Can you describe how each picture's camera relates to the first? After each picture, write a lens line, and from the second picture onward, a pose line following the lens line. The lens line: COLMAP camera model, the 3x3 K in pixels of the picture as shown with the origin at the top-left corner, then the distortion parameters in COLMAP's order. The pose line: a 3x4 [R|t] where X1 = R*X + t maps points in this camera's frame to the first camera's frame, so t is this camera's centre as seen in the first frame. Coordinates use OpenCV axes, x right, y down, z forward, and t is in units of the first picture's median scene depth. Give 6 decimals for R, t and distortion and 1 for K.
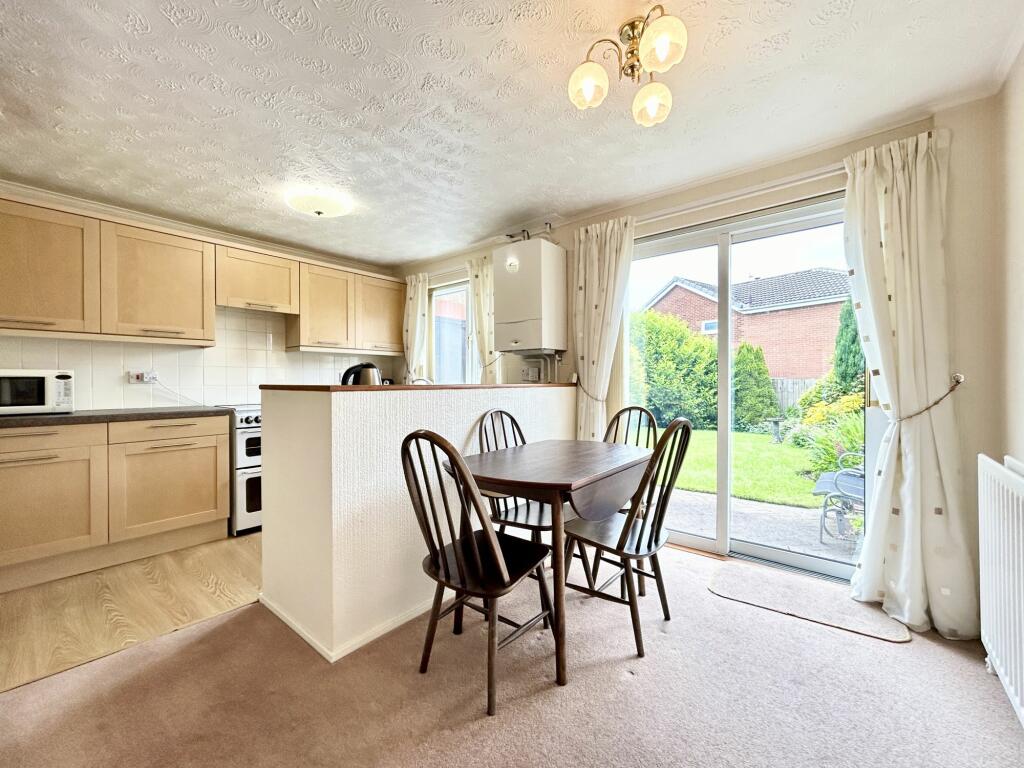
lens RADIAL K [[412.5, 0, 516.5], [0, 412.5, 384.0], [0, 0, 1]] dist [-0.000510, -0.000092]
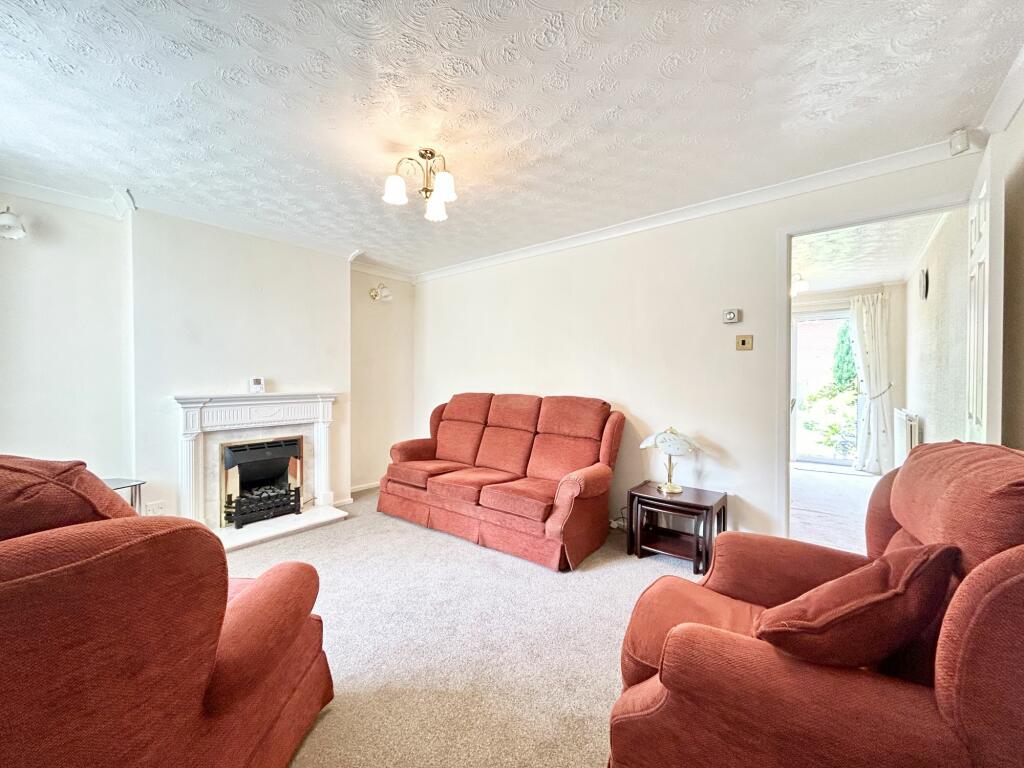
lens RADIAL K [[412.5, 0, 507.6], [0, 412.5, 383.6], [0, 0, 1]] dist [-0.000510, -0.000092]
pose [[0.999968, 0.007526, 0.002562, -1.390313], [-0.007534, 0.999967, 0.003063, -0.001681], [-0.002539, -0.003082, 0.999992, -1.620944]]
